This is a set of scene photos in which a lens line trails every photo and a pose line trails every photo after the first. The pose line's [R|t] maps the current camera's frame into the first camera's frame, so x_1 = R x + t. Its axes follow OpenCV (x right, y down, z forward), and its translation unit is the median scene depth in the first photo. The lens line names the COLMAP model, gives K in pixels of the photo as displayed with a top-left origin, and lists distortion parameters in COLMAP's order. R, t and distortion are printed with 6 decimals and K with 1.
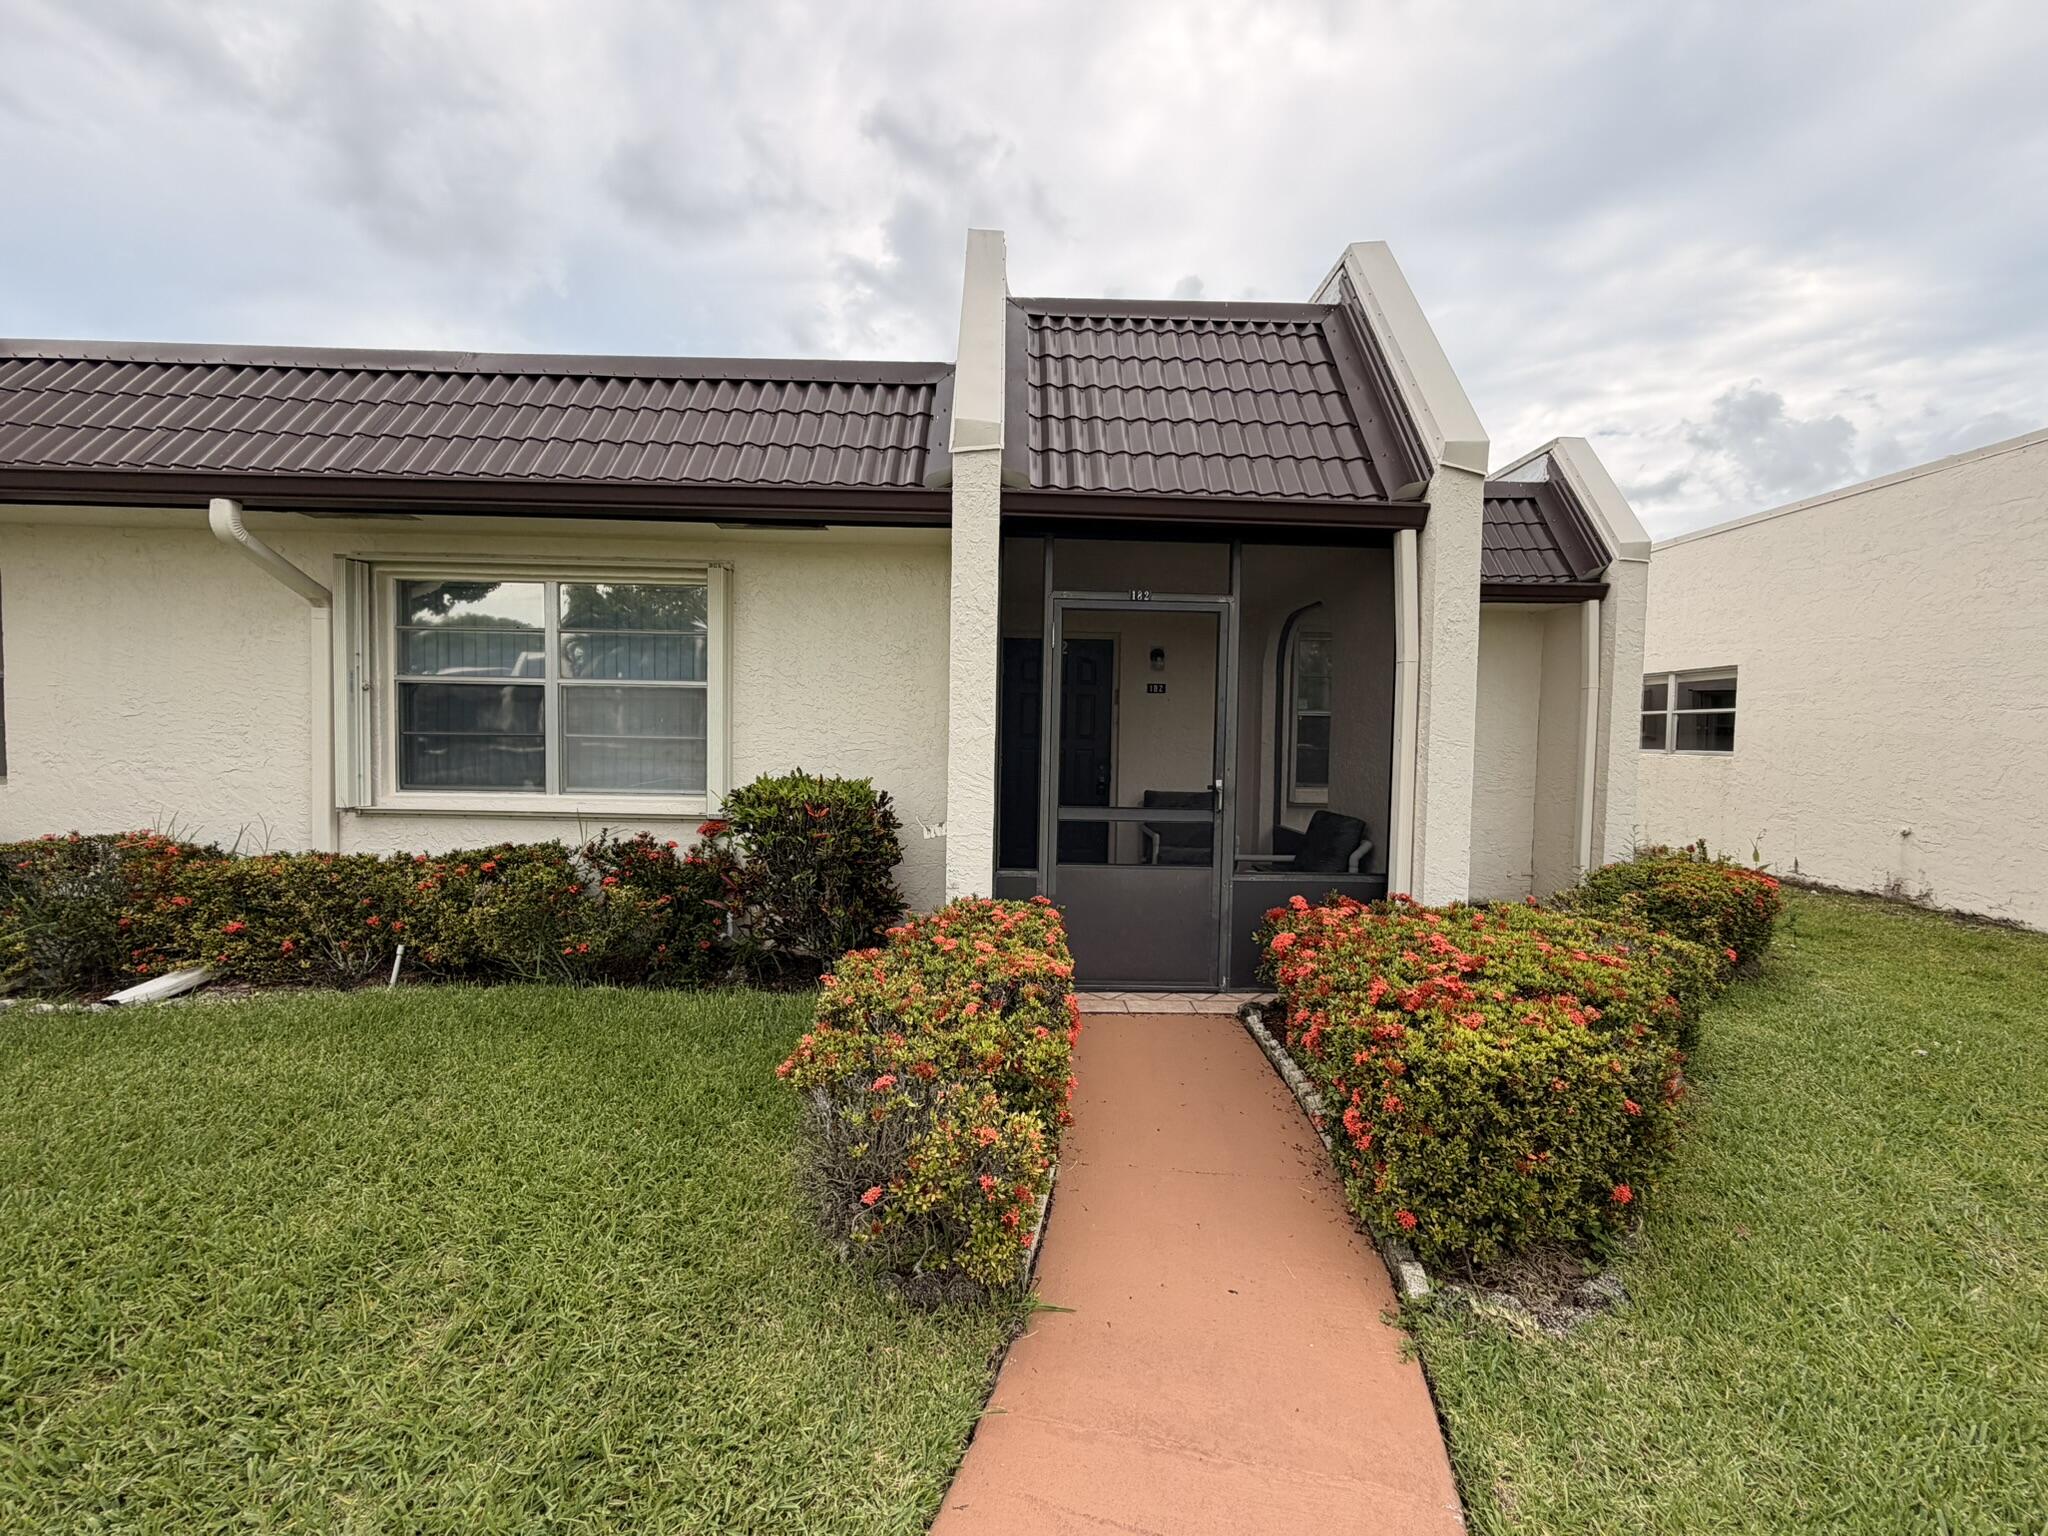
lens RADIAL K [[816.1, 0, 1023.8], [0, 816.1, 763.0], [0, 0, 1]] dist [0.002342, -0.000077]
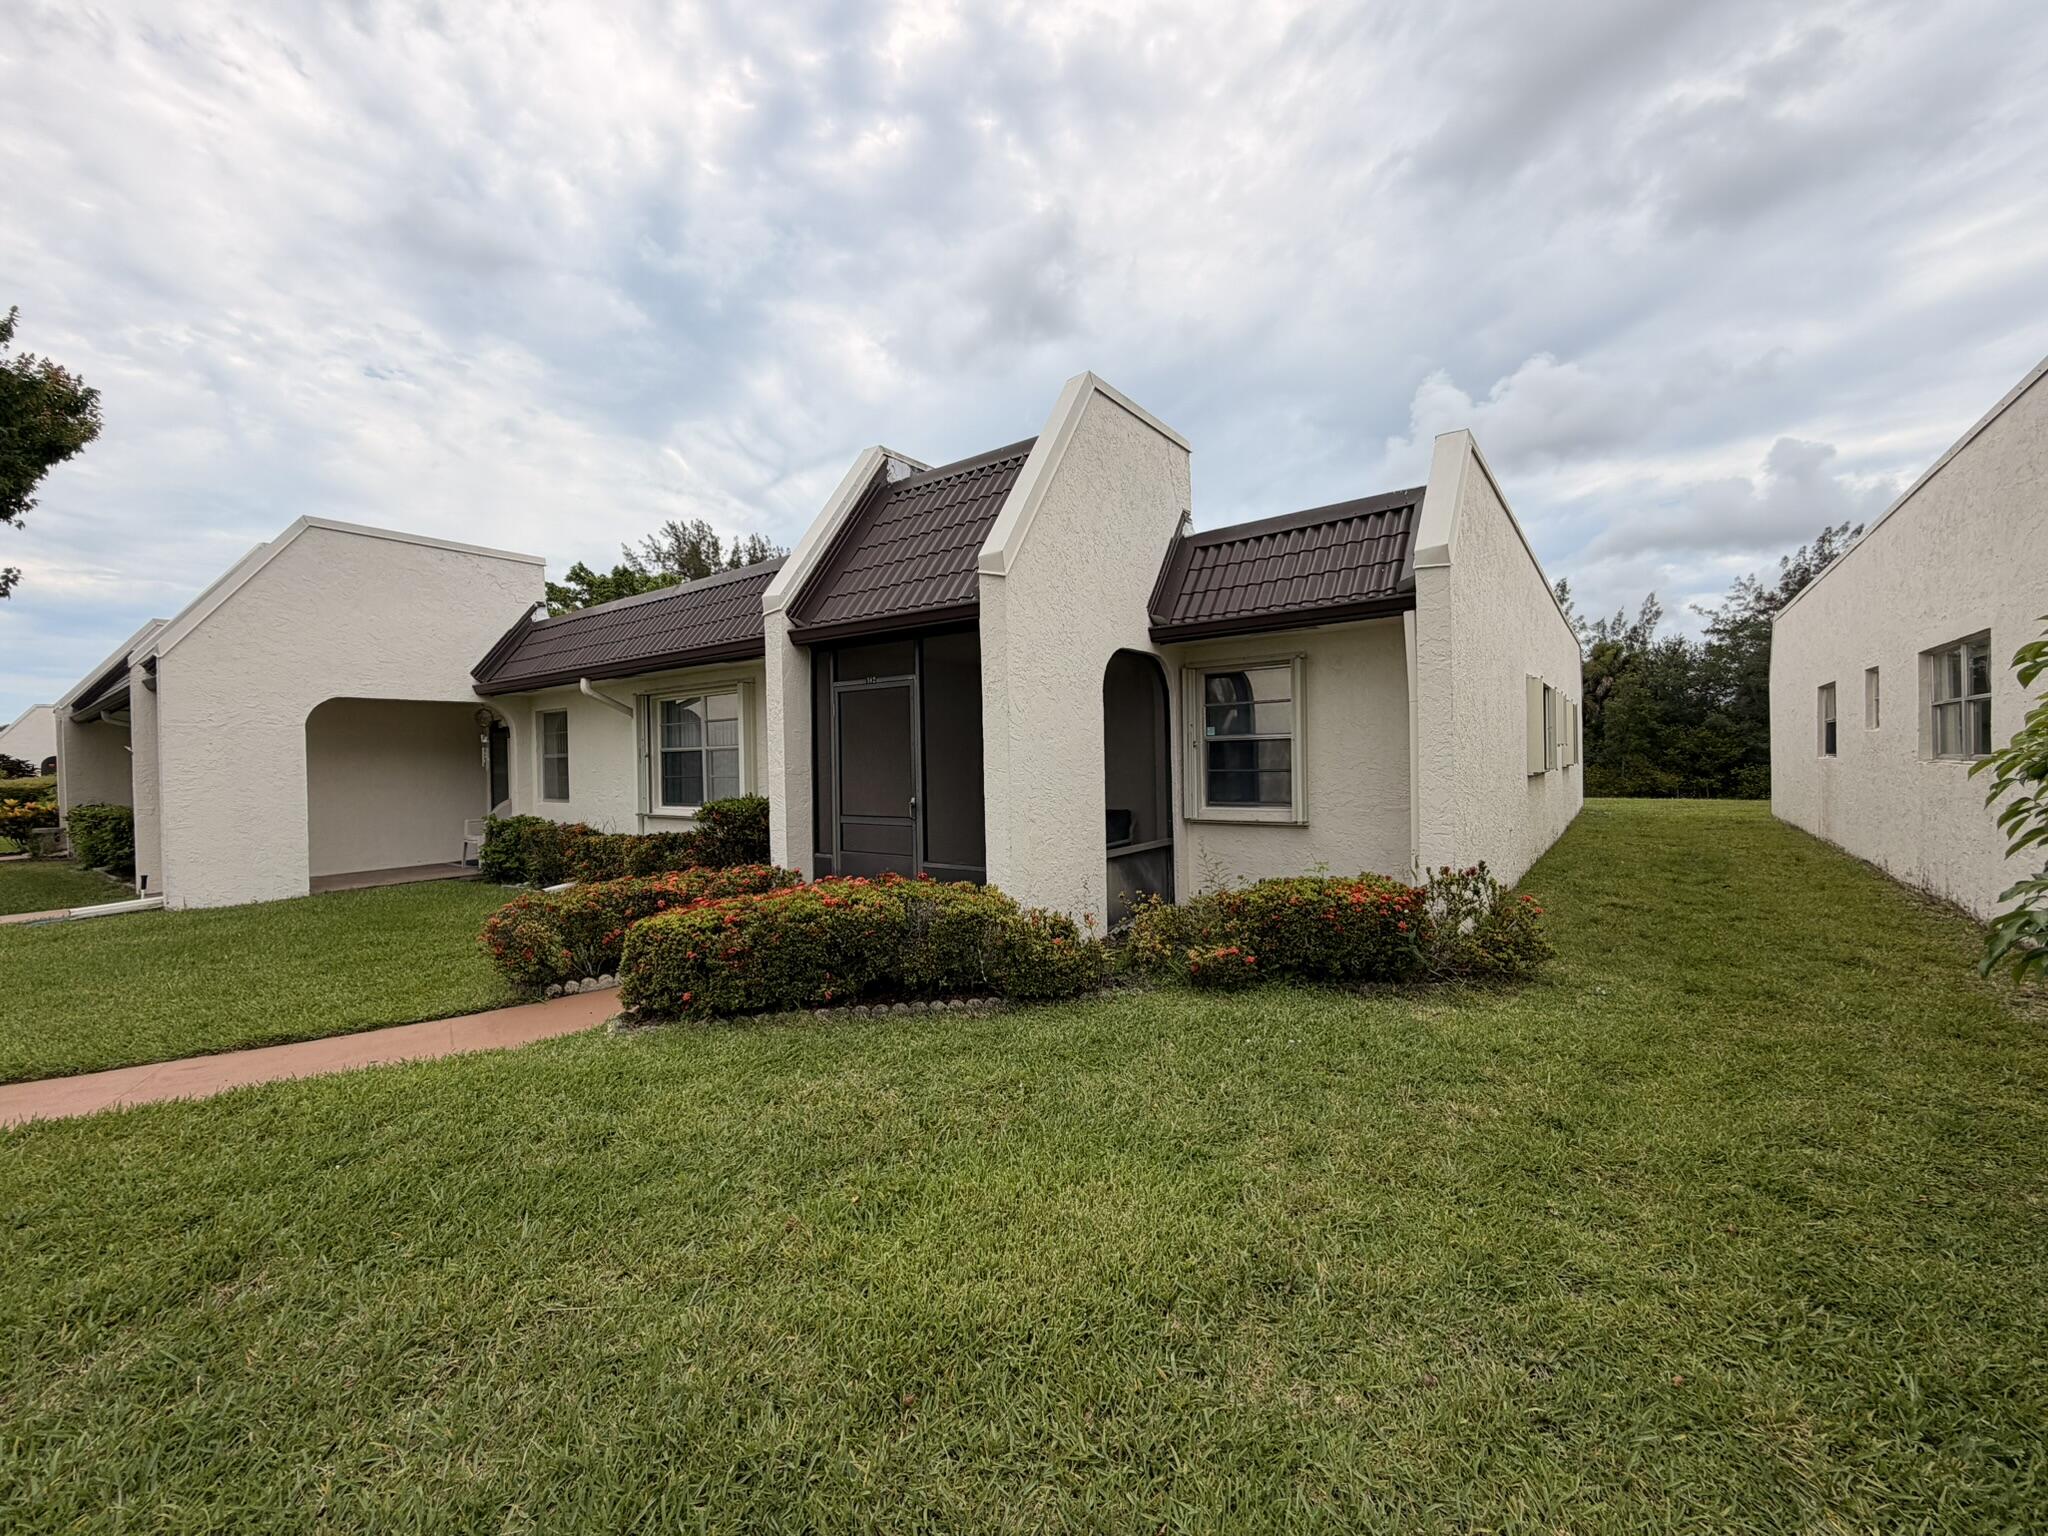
lens RADIAL K [[816.1, 0, 1023.8], [0, 816.1, 763.0], [0, 0, 1]] dist [0.002342, -0.000077]
pose [[0.795287, -0.031766, -0.605400, 1.177072], [0.013026, 0.999291, -0.035321, 0.011841], [0.606093, 0.020205, 0.795137, -0.059675]]
